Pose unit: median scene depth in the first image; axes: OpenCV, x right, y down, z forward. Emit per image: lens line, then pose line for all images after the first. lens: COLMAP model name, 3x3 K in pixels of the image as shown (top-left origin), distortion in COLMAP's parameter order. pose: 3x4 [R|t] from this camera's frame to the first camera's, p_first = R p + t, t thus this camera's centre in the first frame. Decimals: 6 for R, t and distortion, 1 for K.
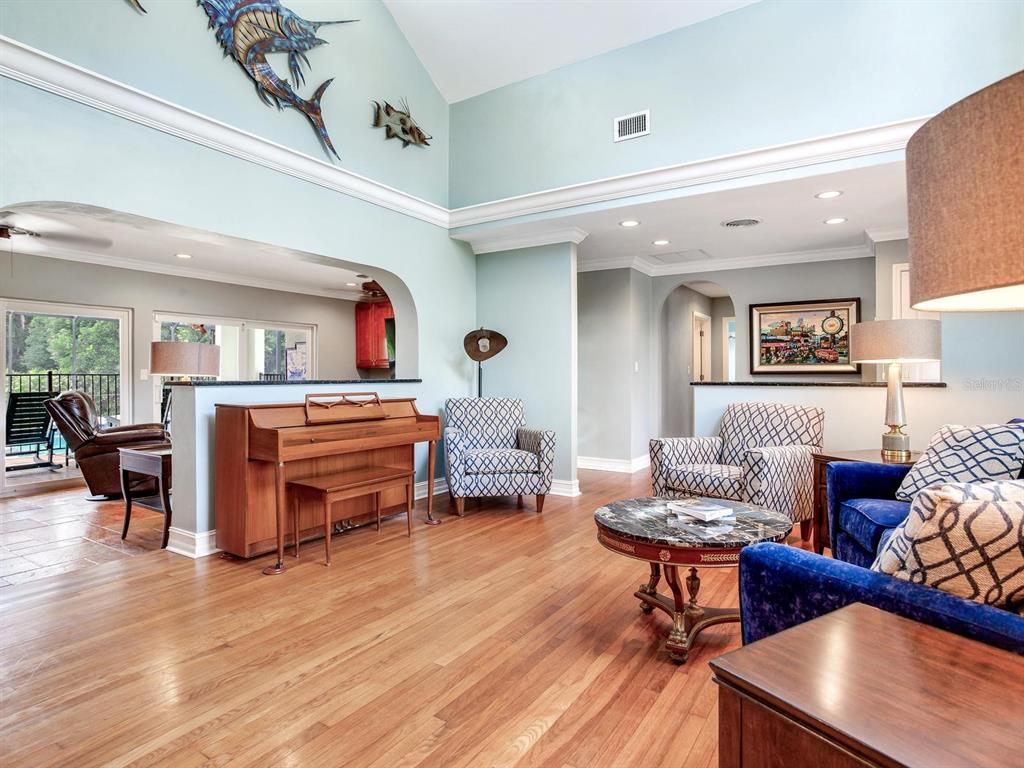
lens RADIAL K [[576.7, 0, 502.2], [0, 576.7, 367.2], [0, 0, 1]] dist [-0.039207, 0.020211]
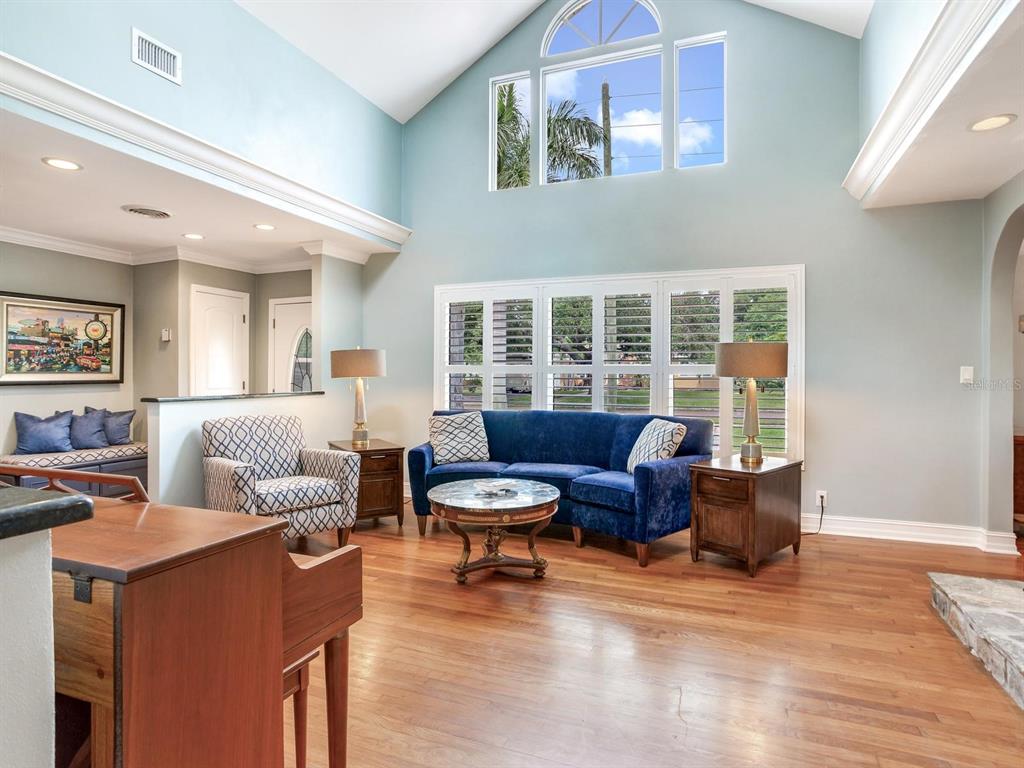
lens RADIAL K [[576.7, 0, 524.9], [0, 576.7, 373.9], [0, 0, 1]] dist [-0.039207, 0.020211]
pose [[-0.212824, -0.000393, 0.977090, -0.558052], [-0.017301, 0.999845, -0.003367, -0.015231], [-0.976937, -0.017621, -0.212798, 0.637720]]
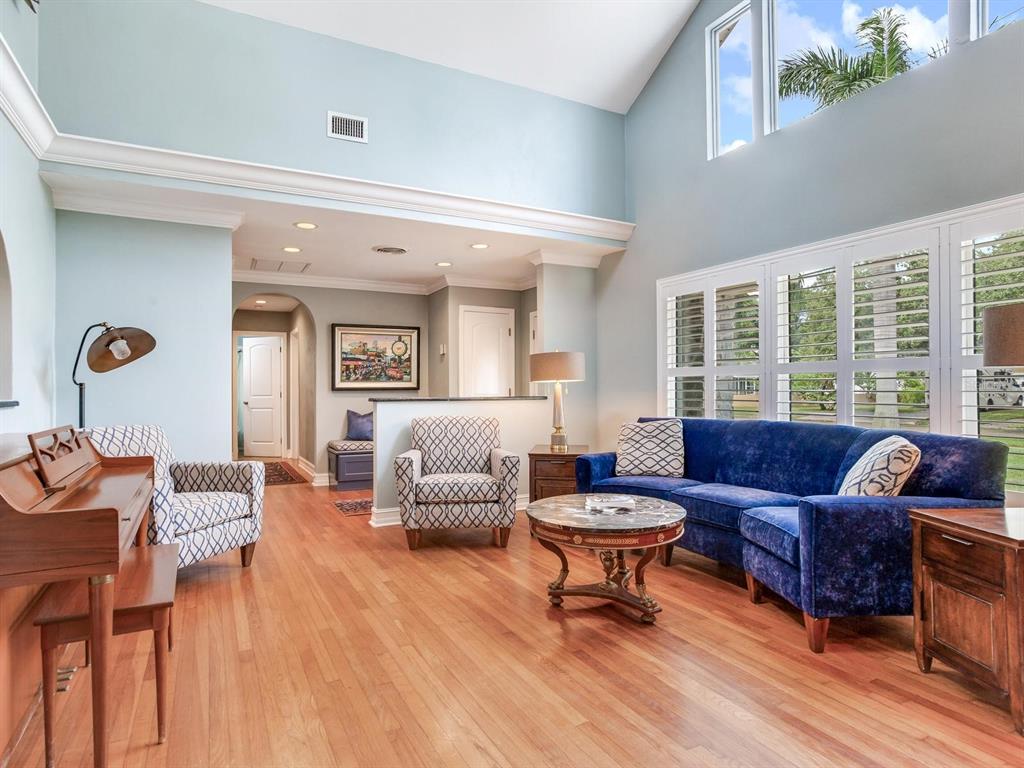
lens RADIAL K [[576.7, 0, 484.2], [0, 576.7, 376.0], [0, 0, 1]] dist [-0.039207, 0.020211]
pose [[0.502746, 0.017964, 0.864248, -0.436083], [-0.008657, 0.999839, -0.015746, 0.000717], [-0.864391, 0.000434, 0.502820, 0.310839]]
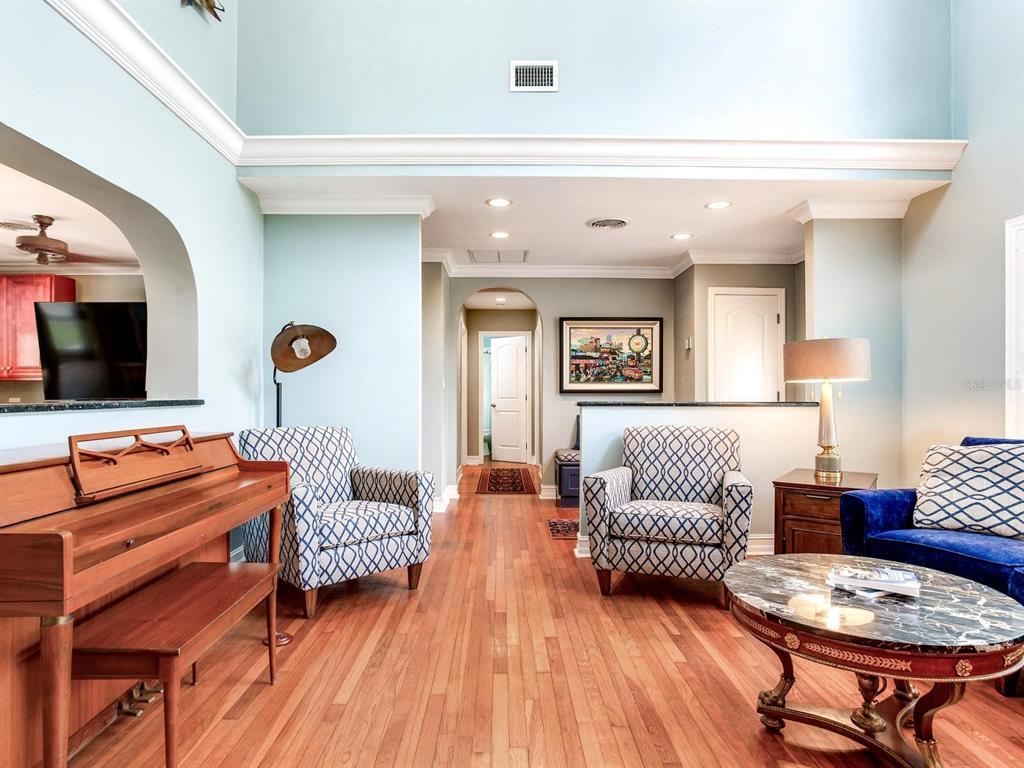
lens RADIAL K [[598.7, 0, 504.1], [0, 598.7, 384.9], [0, 0, 1]] dist [-0.037605, 0.017032]
pose [[0.831618, 0.009753, 0.555263, -0.238012], [-0.011090, 0.999938, -0.000955, 0.002634], [-0.555238, -0.005363, 0.831674, 0.320205]]
